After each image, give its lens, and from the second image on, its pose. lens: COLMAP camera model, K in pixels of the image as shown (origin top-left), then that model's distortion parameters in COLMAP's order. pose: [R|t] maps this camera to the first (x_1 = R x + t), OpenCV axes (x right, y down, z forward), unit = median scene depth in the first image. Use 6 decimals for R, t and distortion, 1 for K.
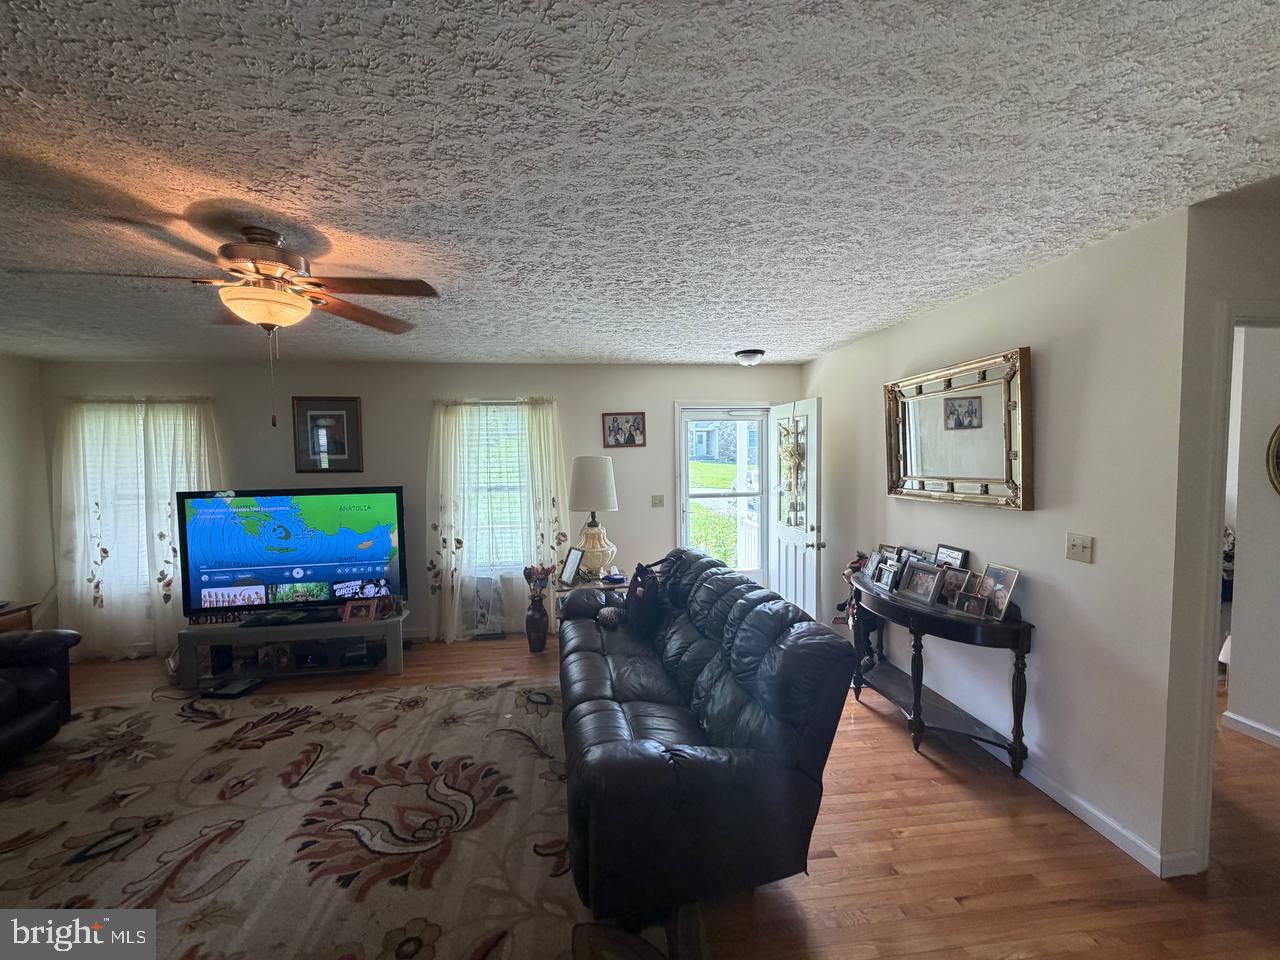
lens RADIAL K [[510.5, 0, 633.9], [0, 510.5, 475.2], [0, 0, 1]] dist [-0.000604, 0.000198]
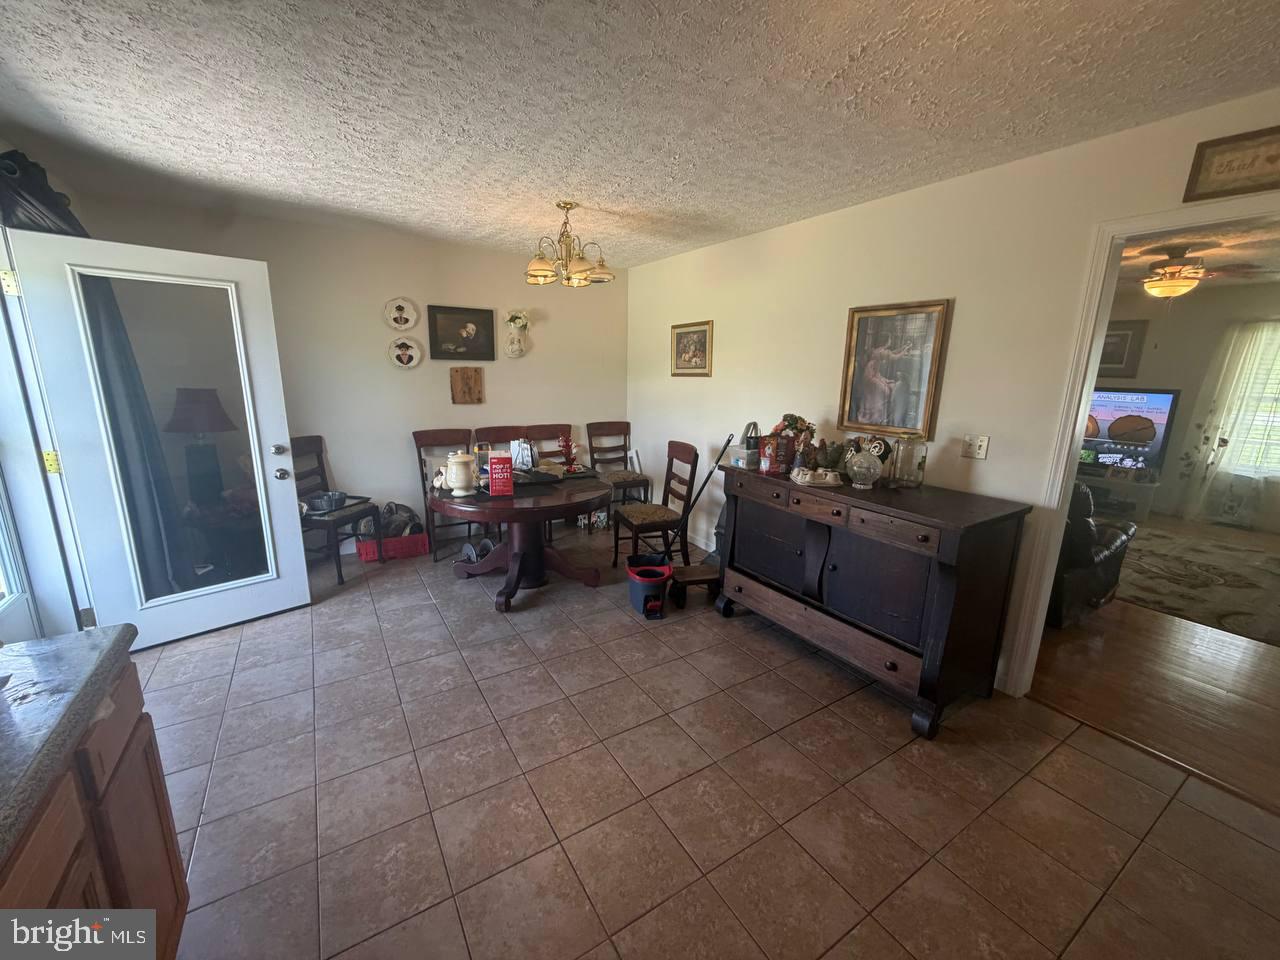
lens RADIAL K [[510.5, 0, 637.8], [0, 510.5, 482.6], [0, 0, 1]] dist [-0.000604, 0.000198]
pose [[0.437528, 0.224594, -0.870705, 0.132917], [-0.056811, 0.973275, 0.222505, 0.040623], [0.897408, -0.047887, 0.438594, -0.843969]]
